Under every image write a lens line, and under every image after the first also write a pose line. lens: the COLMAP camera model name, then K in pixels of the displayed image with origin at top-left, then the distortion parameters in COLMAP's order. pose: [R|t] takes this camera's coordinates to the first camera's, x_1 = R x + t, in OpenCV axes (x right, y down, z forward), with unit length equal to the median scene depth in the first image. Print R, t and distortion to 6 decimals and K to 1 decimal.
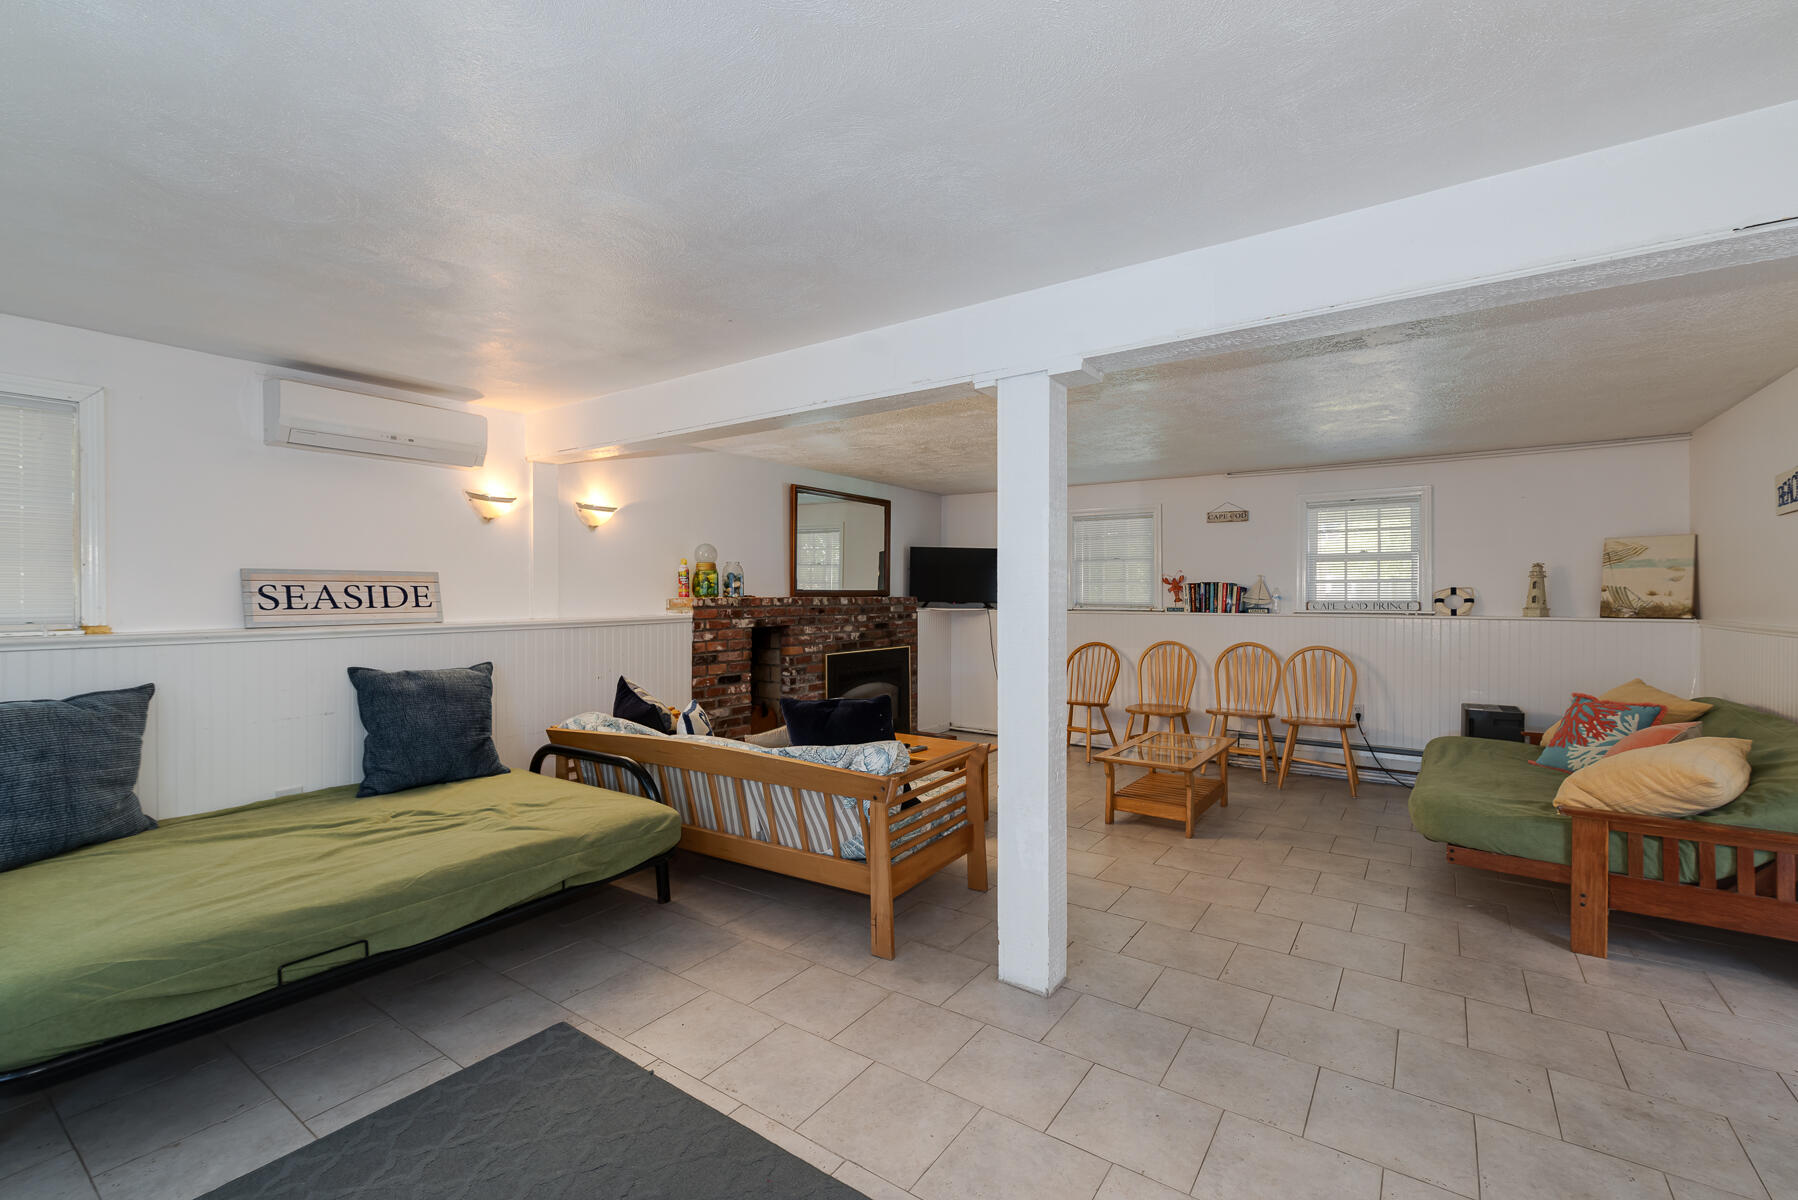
lens RADIAL K [[776.3, 0, 896.3], [0, 776.3, 595.7], [0, 0, 1]] dist [-0.000656, 0.001161]
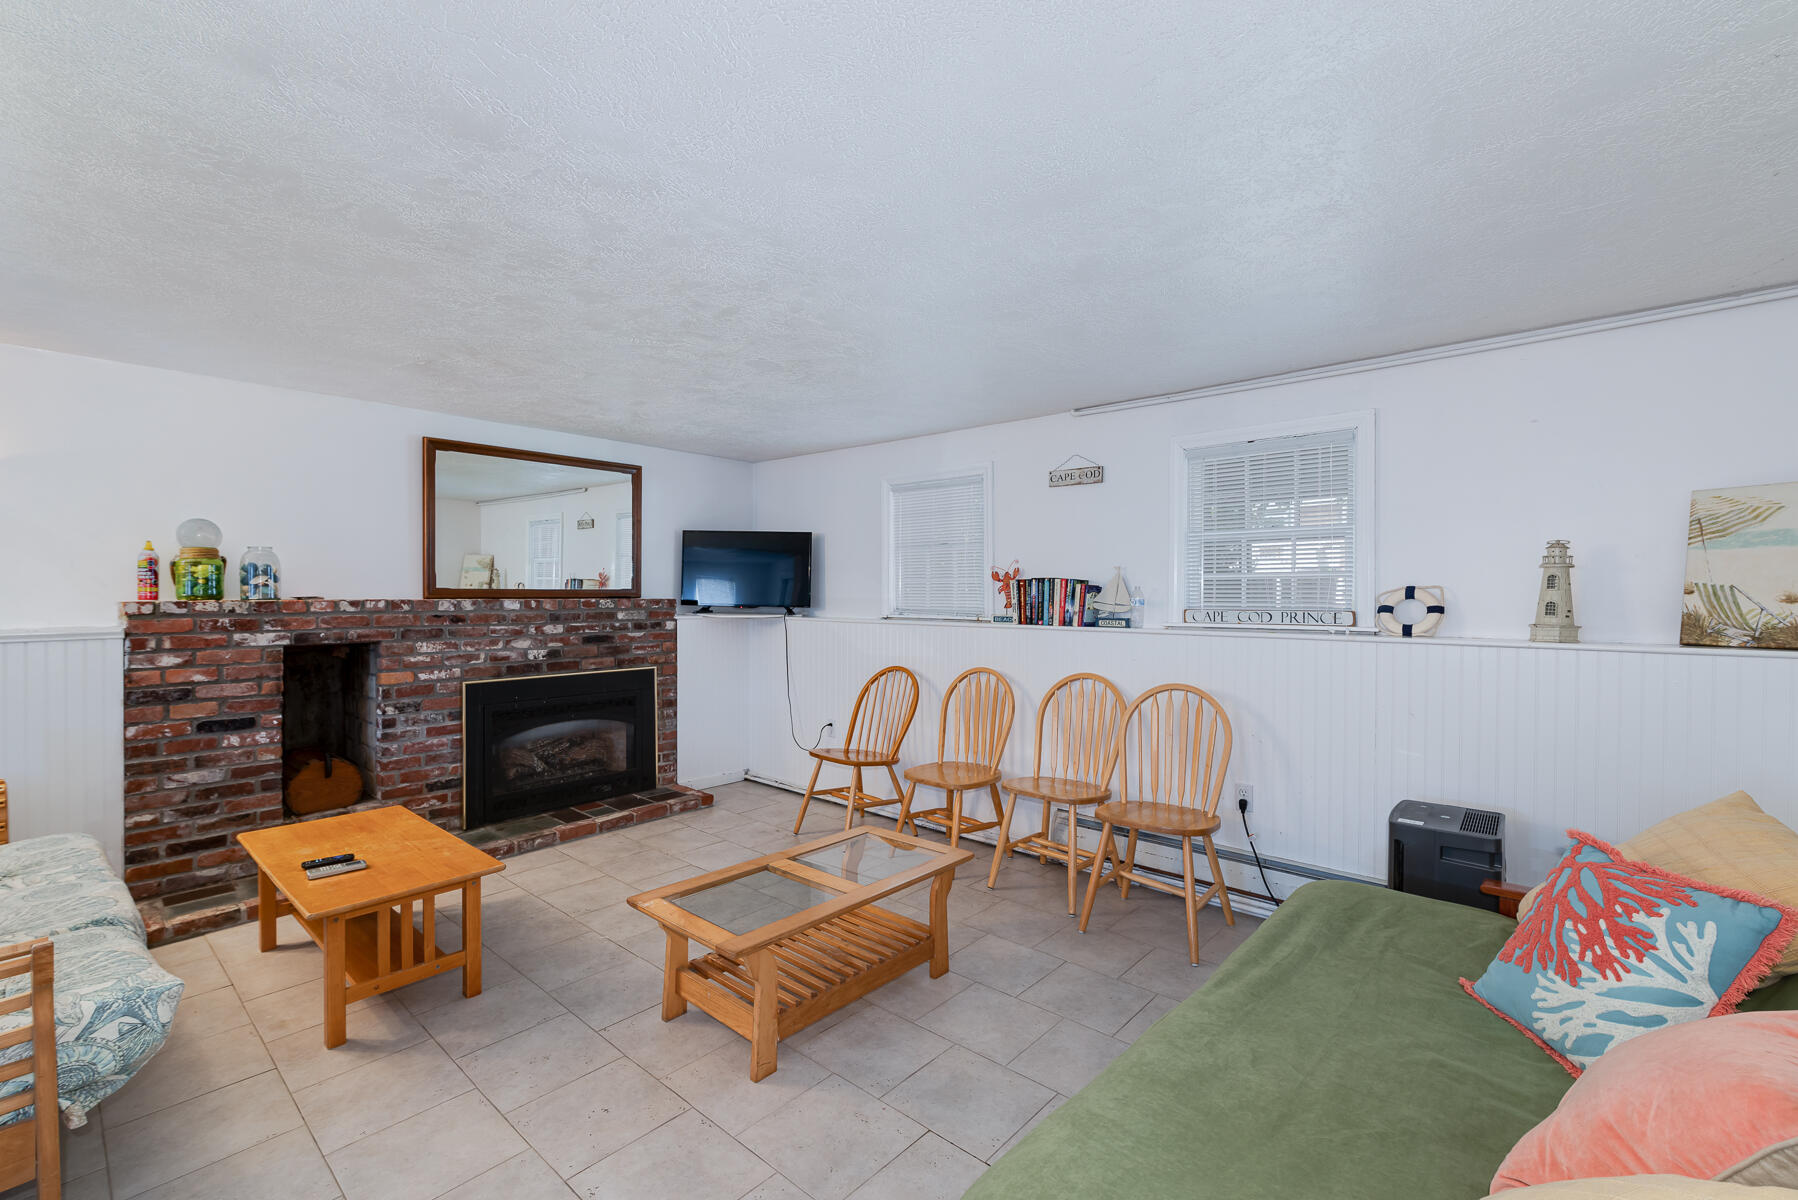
lens RADIAL K [[776.3, 0, 900.7], [0, 776.3, 598.7], [0, 0, 1]] dist [-0.000656, 0.001161]
pose [[0.994131, 0.002960, -0.108141, 0.398355], [-0.002399, 0.999983, 0.005317, -0.003667], [0.108154, -0.005026, 0.994121, 0.385685]]
